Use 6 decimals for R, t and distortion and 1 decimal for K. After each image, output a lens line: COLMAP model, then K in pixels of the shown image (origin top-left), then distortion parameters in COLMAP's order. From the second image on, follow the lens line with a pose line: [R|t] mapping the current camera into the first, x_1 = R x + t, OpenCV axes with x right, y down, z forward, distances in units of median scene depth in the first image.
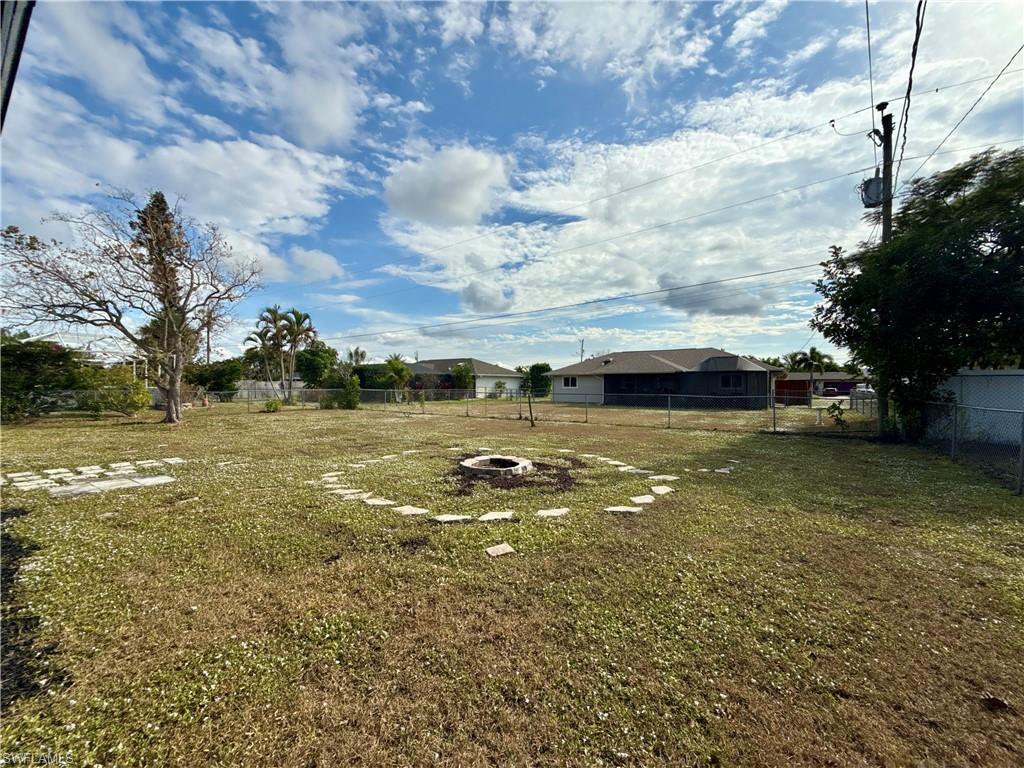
lens RADIAL K [[408.8, 0, 512.8], [0, 408.8, 387.0], [0, 0, 1]] dist [0.004031, 0.000663]
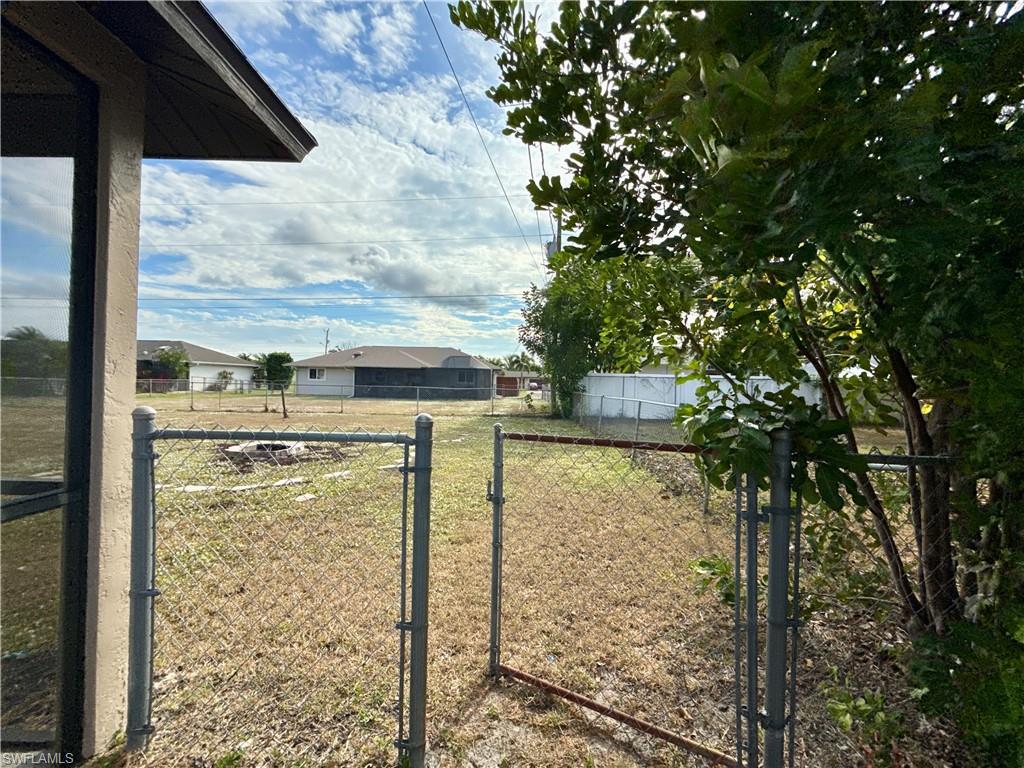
lens RADIAL K [[408.8, 0, 510.8], [0, 408.8, 384.7], [0, 0, 1]] dist [0.004031, 0.000663]
pose [[0.826020, 0.012198, 0.563509, -0.029057], [-0.017698, 0.999834, 0.004300, 0.001551], [-0.563363, -0.013525, 0.826099, -0.059332]]
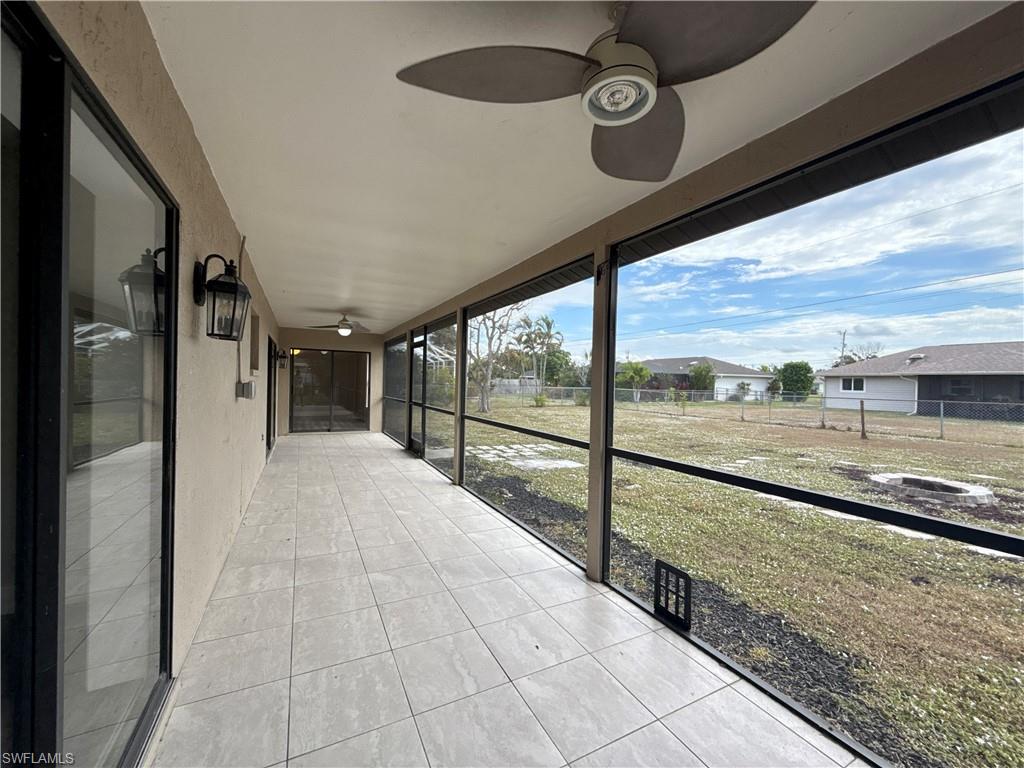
lens RADIAL K [[408.8, 0, 516.4], [0, 408.8, 383.6], [0, 0, 1]] dist [0.004031, 0.000663]
pose [[0.892485, 0.016259, -0.450784, -0.100374], [-0.018807, 0.999822, -0.001172, -0.000319], [0.450685, 0.009524, 0.892632, -0.028364]]
